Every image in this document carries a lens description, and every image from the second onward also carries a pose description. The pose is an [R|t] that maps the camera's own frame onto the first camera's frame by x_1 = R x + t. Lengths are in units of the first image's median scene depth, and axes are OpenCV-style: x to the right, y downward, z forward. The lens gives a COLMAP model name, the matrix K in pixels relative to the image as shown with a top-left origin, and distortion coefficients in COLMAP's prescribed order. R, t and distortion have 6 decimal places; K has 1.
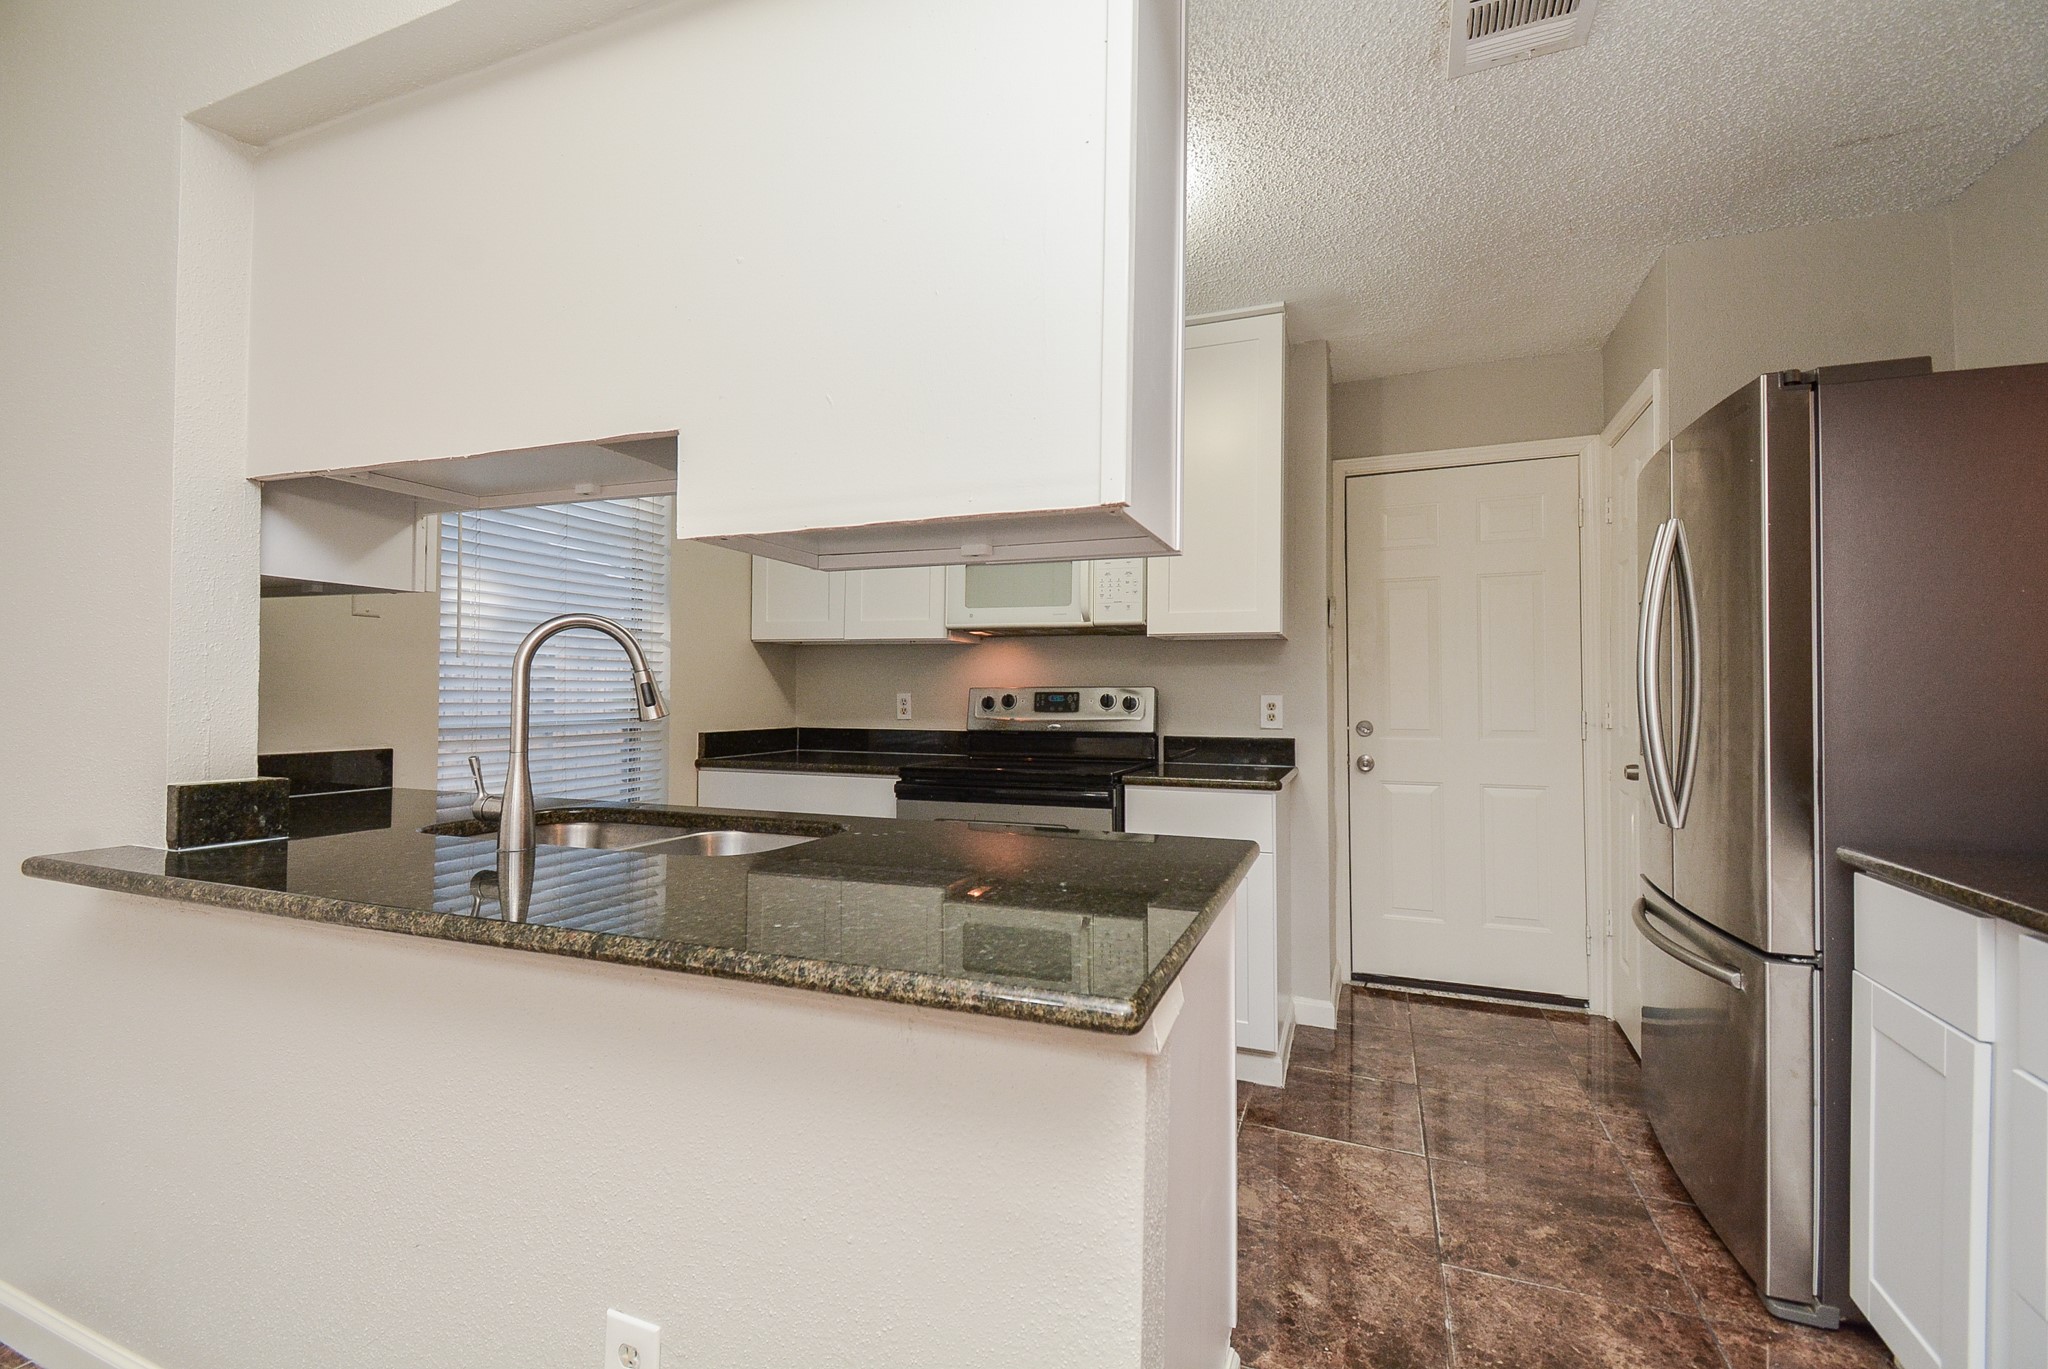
lens RADIAL K [[906.5, 0, 1027.1], [0, 906.5, 681.6], [0, 0, 1]] dist [0.023454, -0.014447]
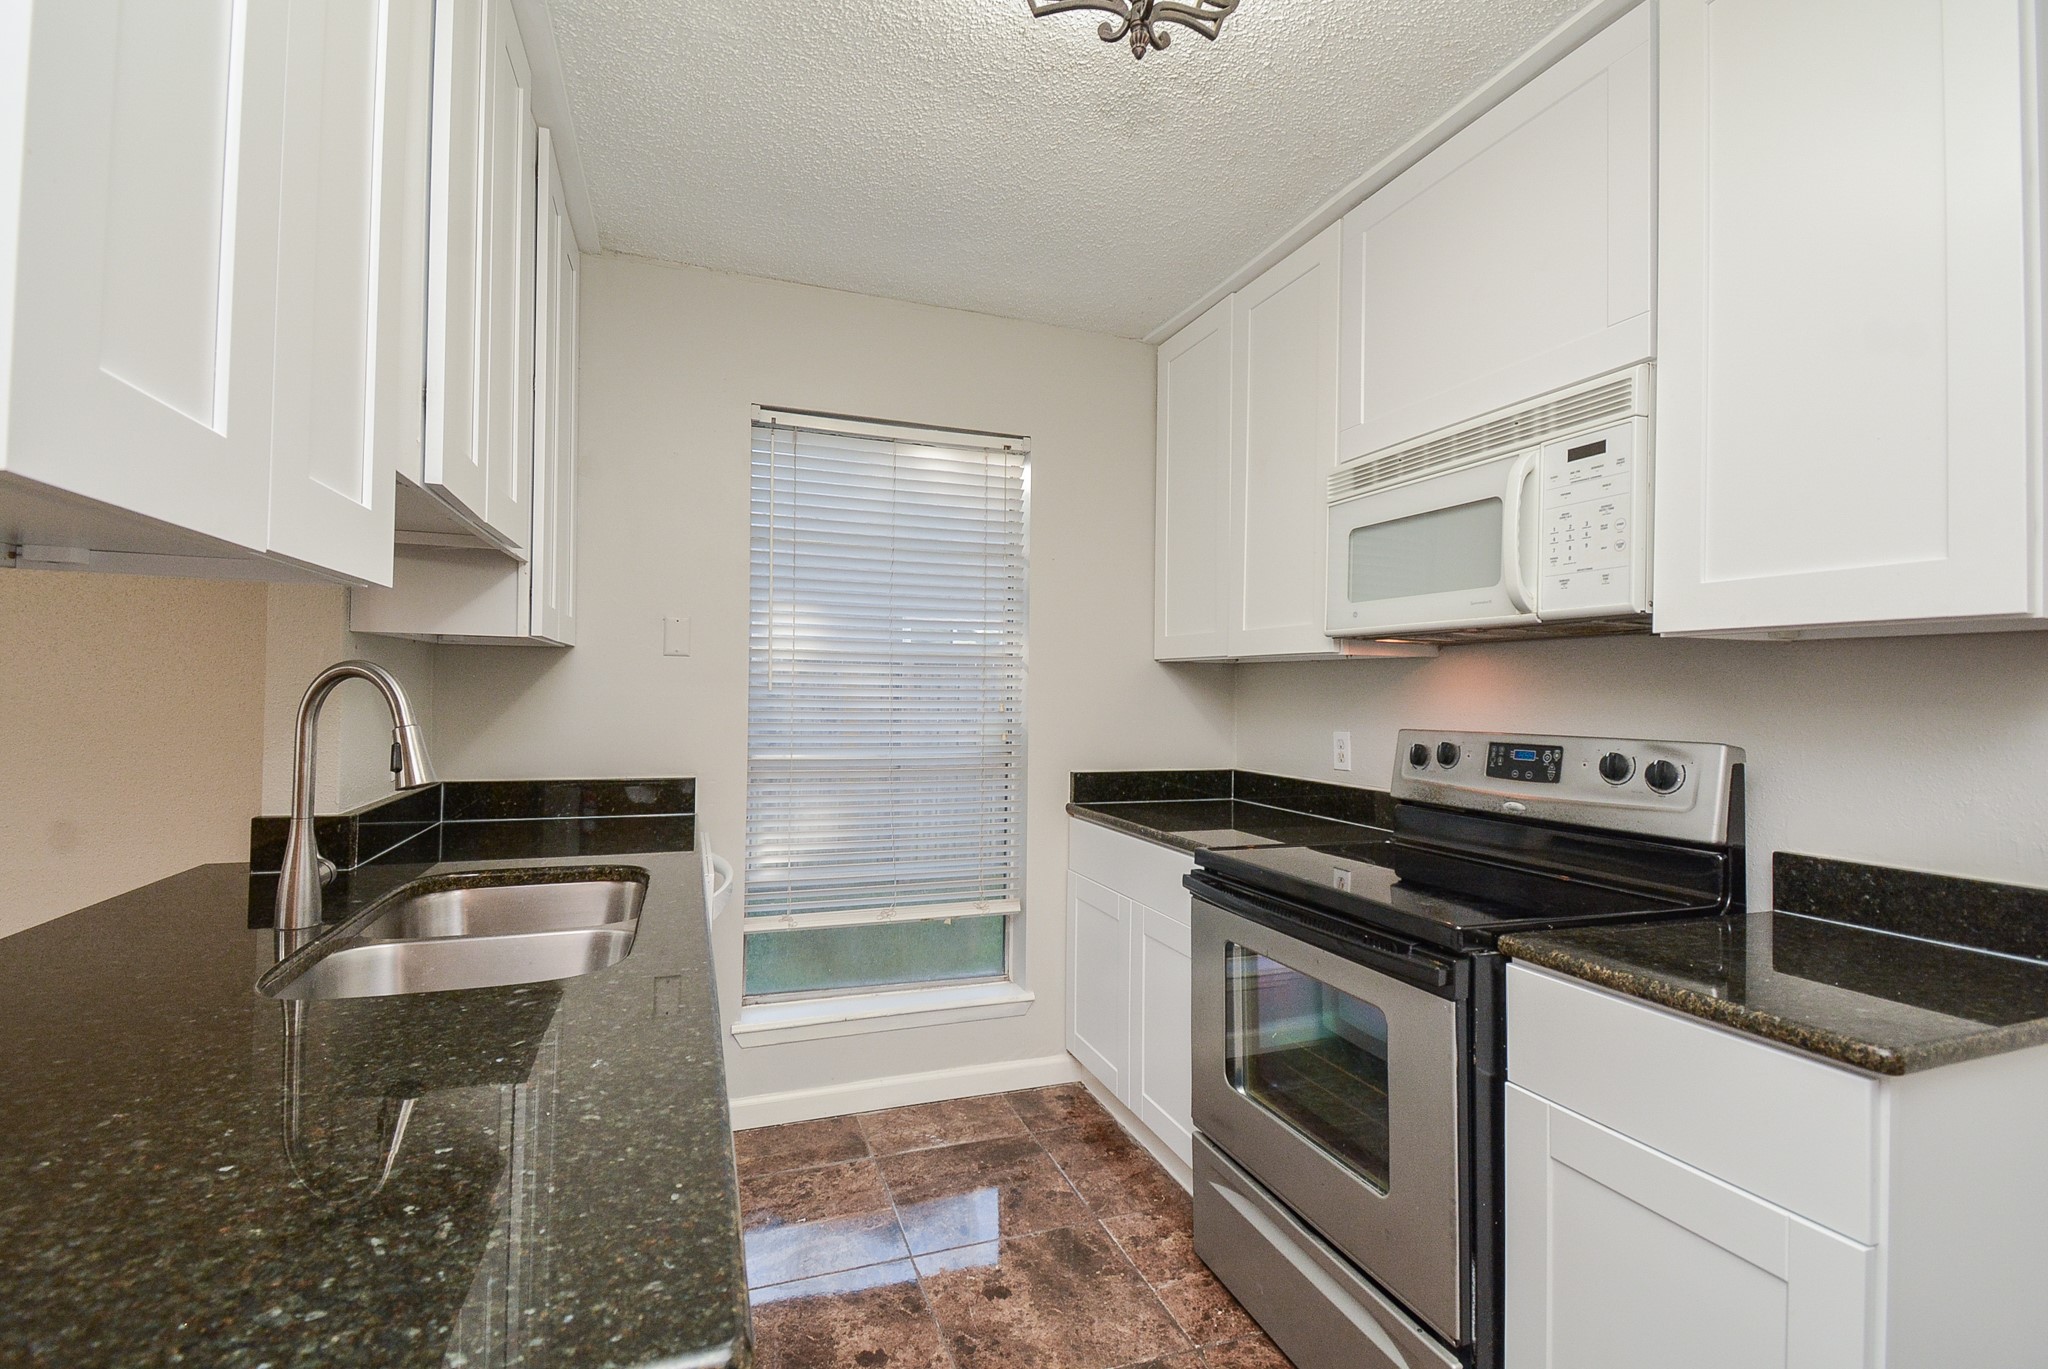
lens RADIAL K [[906.5, 0, 1016.8], [0, 906.5, 681.6], [0, 0, 1]] dist [0.023454, -0.014447]
pose [[0.649216, -0.006790, -0.760574, 0.259421], [-0.000373, 0.999957, -0.009245, -0.021218], [0.760604, 0.006285, 0.649186, 0.419843]]
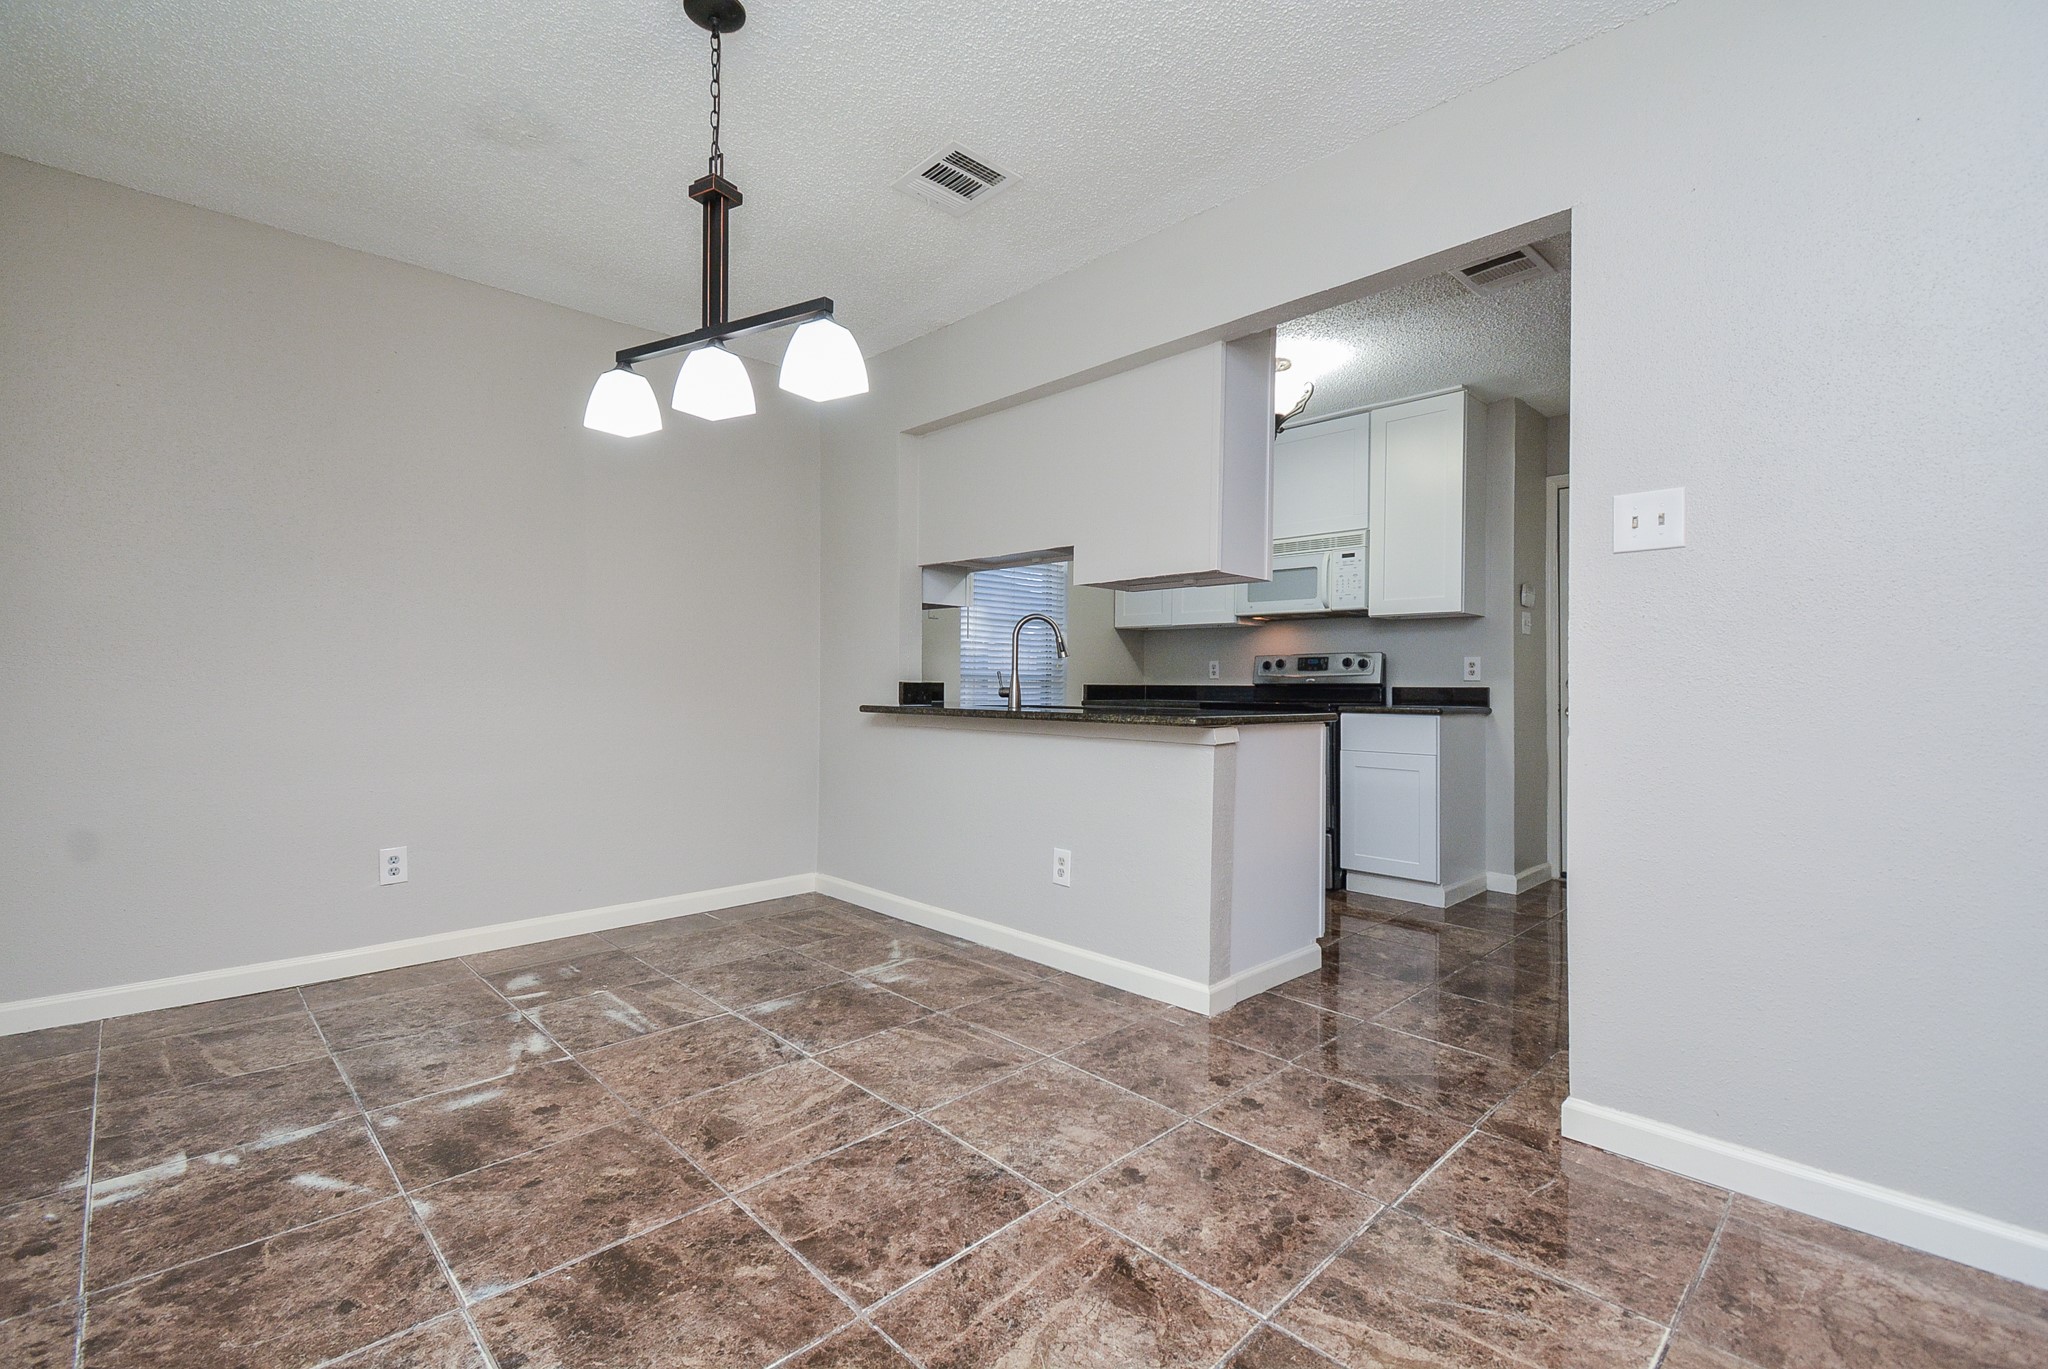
lens RADIAL K [[906.5, 0, 1007.9], [0, 906.5, 686.9], [0, 0, 1]] dist [0.023454, -0.014447]
pose [[0.906885, 0.000656, -0.421377, 0.210104], [0.004035, 0.999939, 0.010242, 0.043807], [0.421359, -0.010988, 0.906828, -0.558948]]
